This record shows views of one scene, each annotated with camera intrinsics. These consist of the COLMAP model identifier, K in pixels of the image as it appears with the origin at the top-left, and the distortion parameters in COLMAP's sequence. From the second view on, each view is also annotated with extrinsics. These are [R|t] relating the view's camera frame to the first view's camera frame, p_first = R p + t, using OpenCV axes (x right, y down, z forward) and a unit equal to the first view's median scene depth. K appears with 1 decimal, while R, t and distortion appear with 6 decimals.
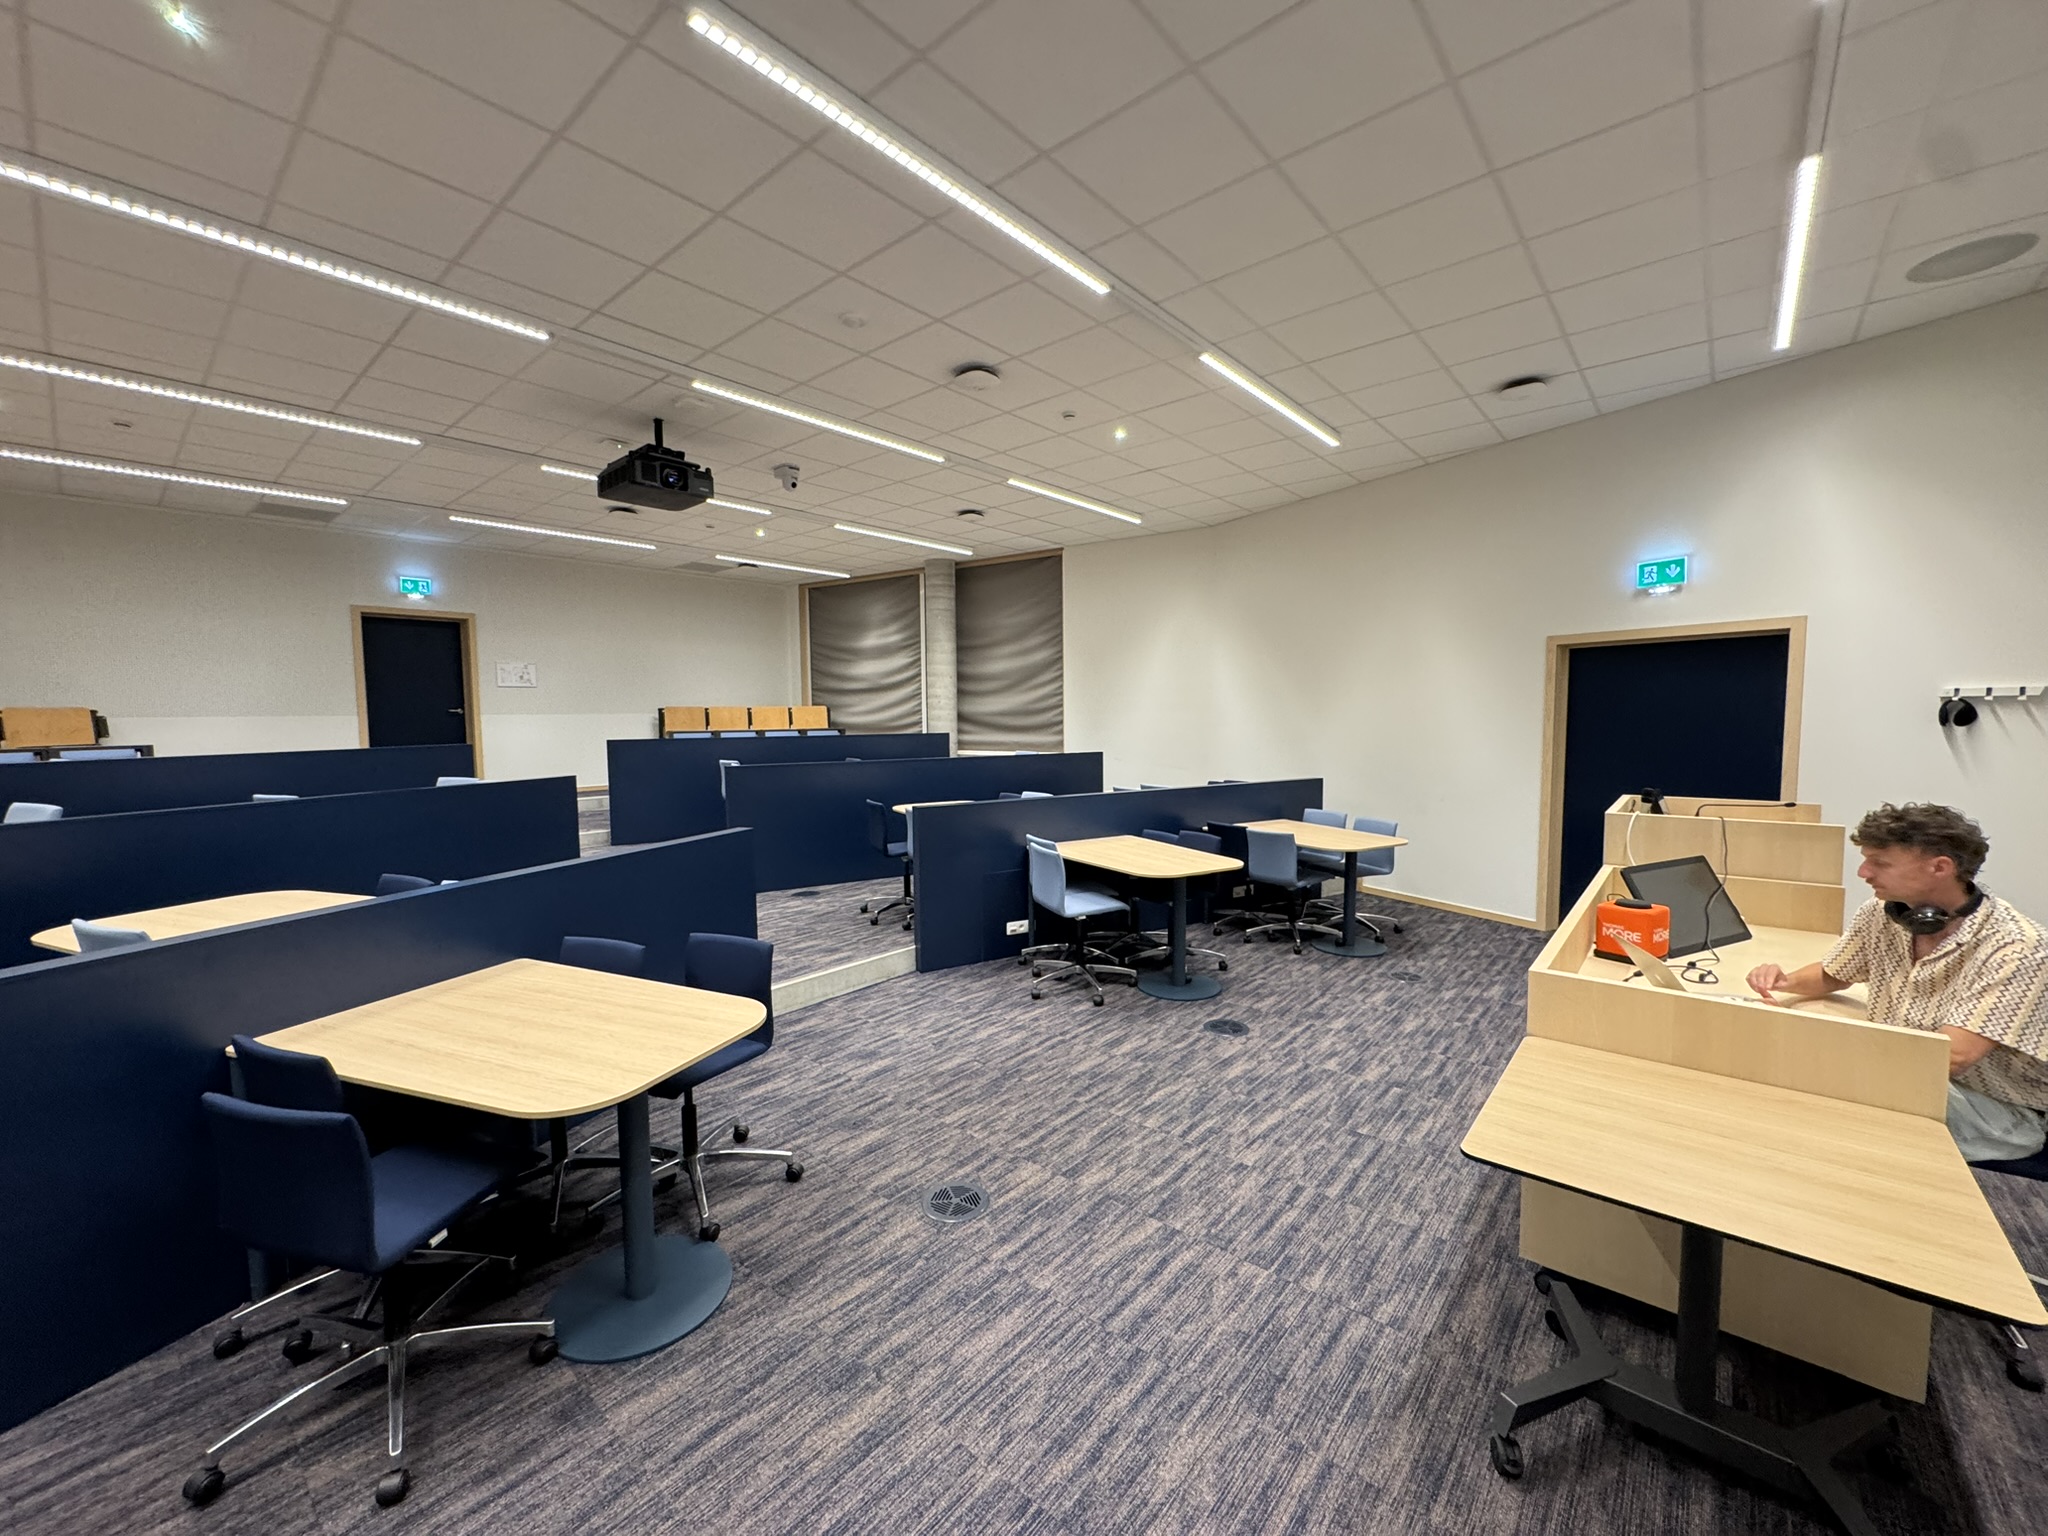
lens RADIAL K [[814.8, 0, 1022.6], [0, 814.8, 771.4], [0, 0, 1]] dist [-0.002409, 0.000452]
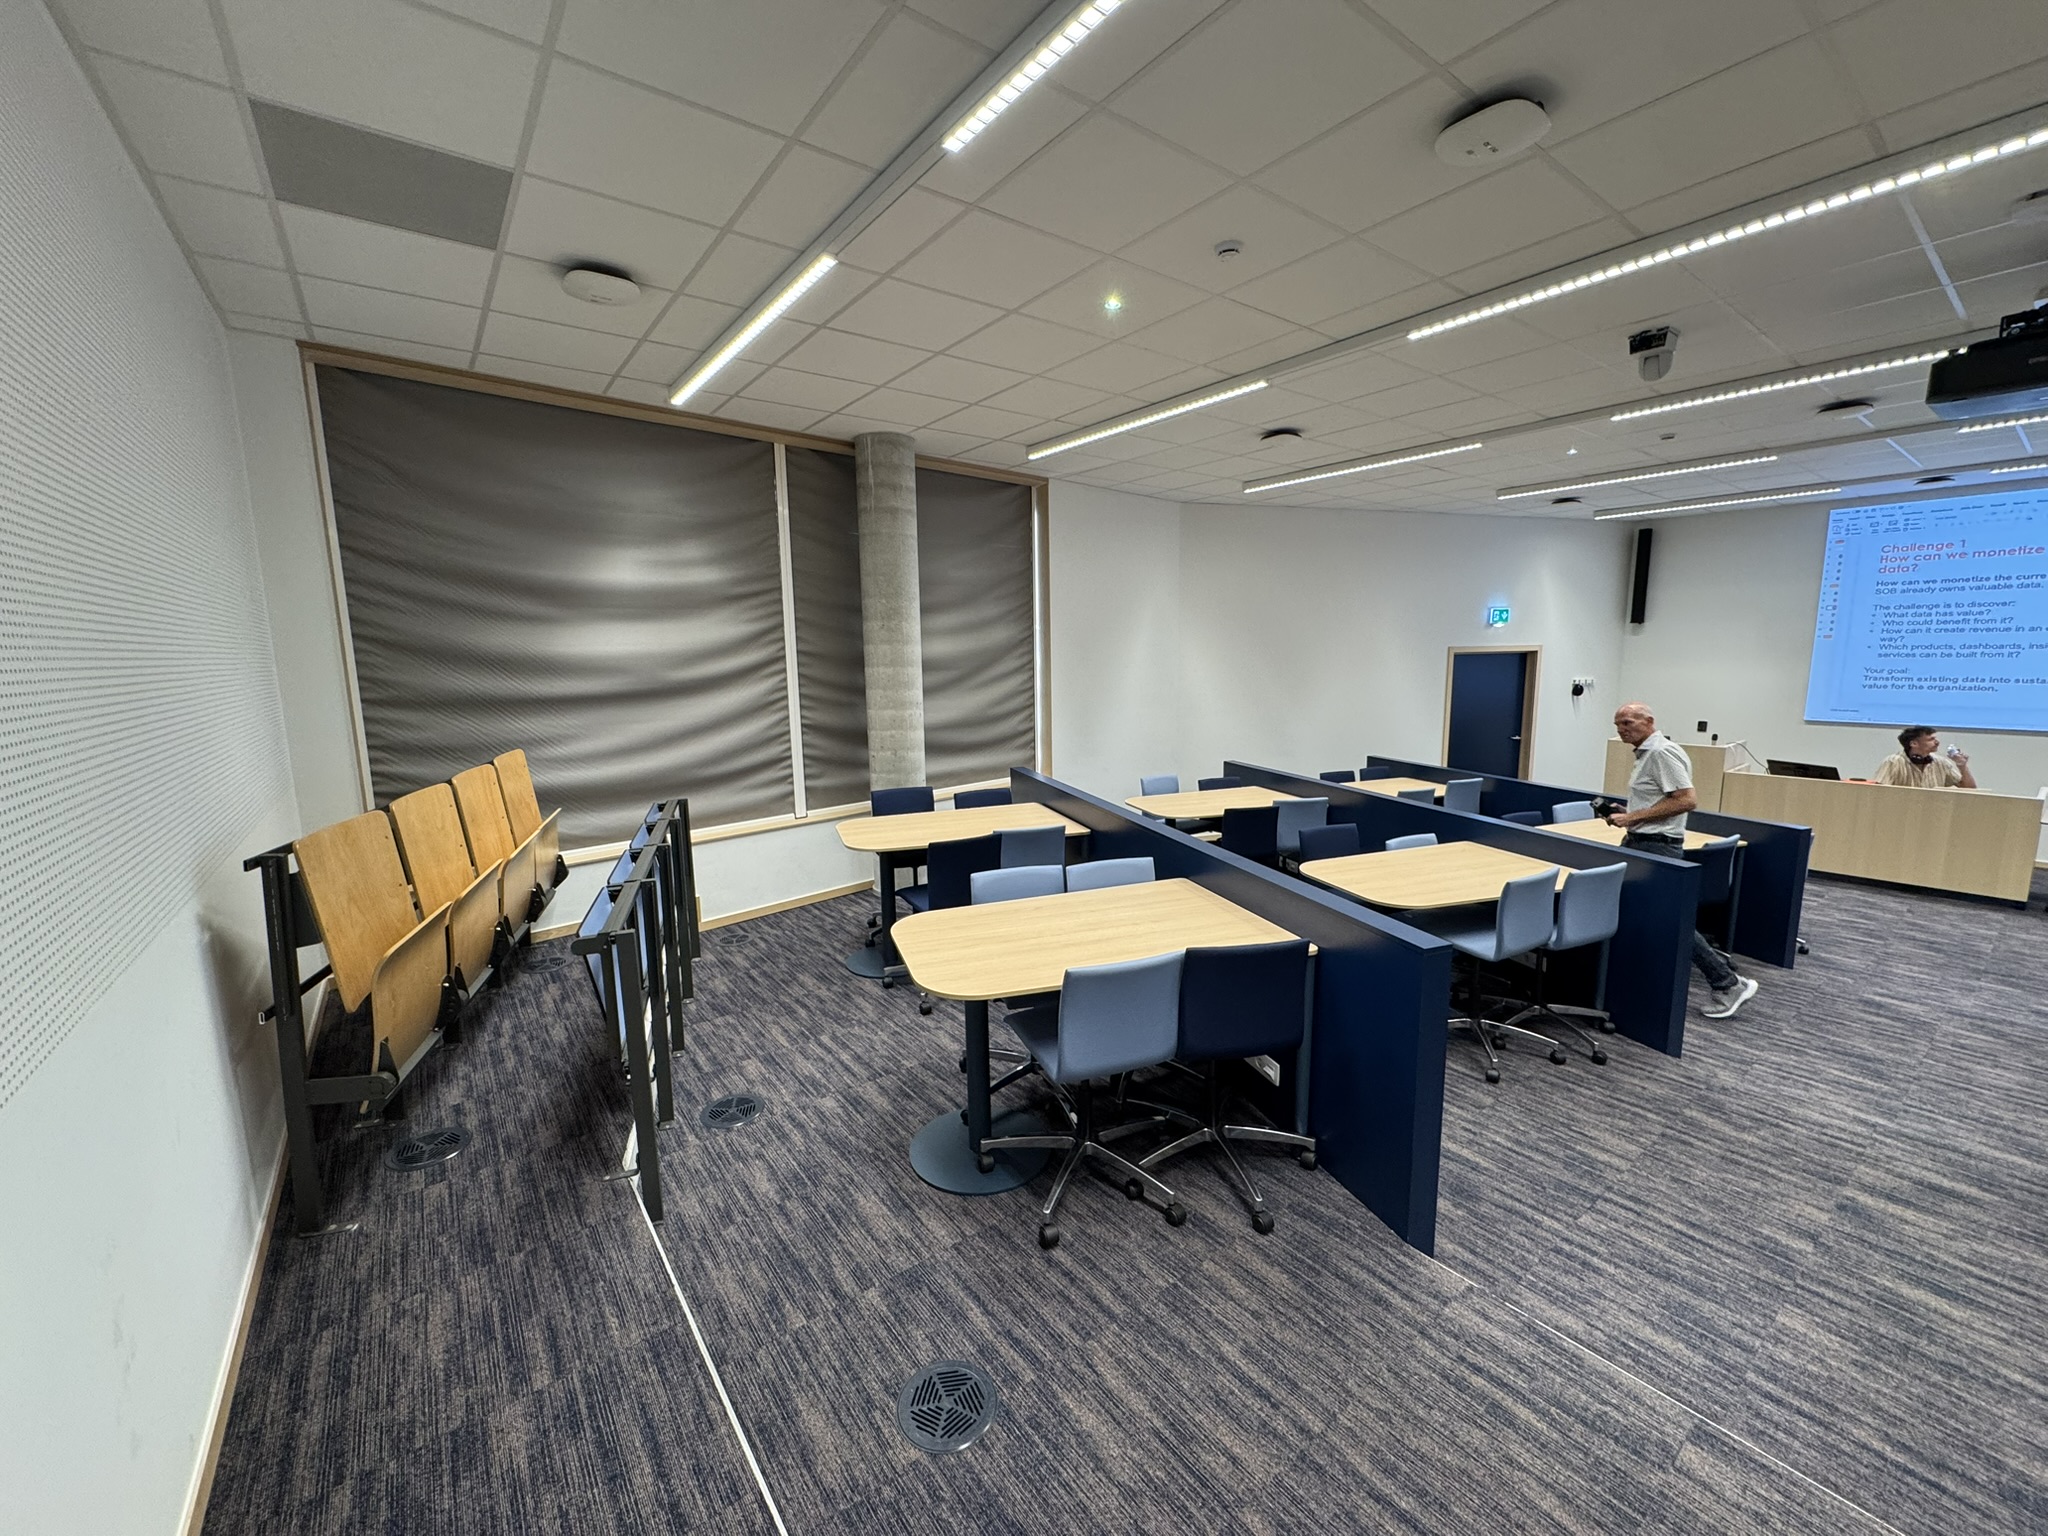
lens RADIAL K [[814.8, 0, 1022.6], [0, 814.8, 771.4], [0, 0, 1]] dist [-0.002409, 0.000452]
pose [[0.211748, -0.142088, 0.966941, -1.574715], [0.085950, 0.988249, 0.126397, -0.283875], [-0.973538, 0.056344, 0.221472, 2.116016]]
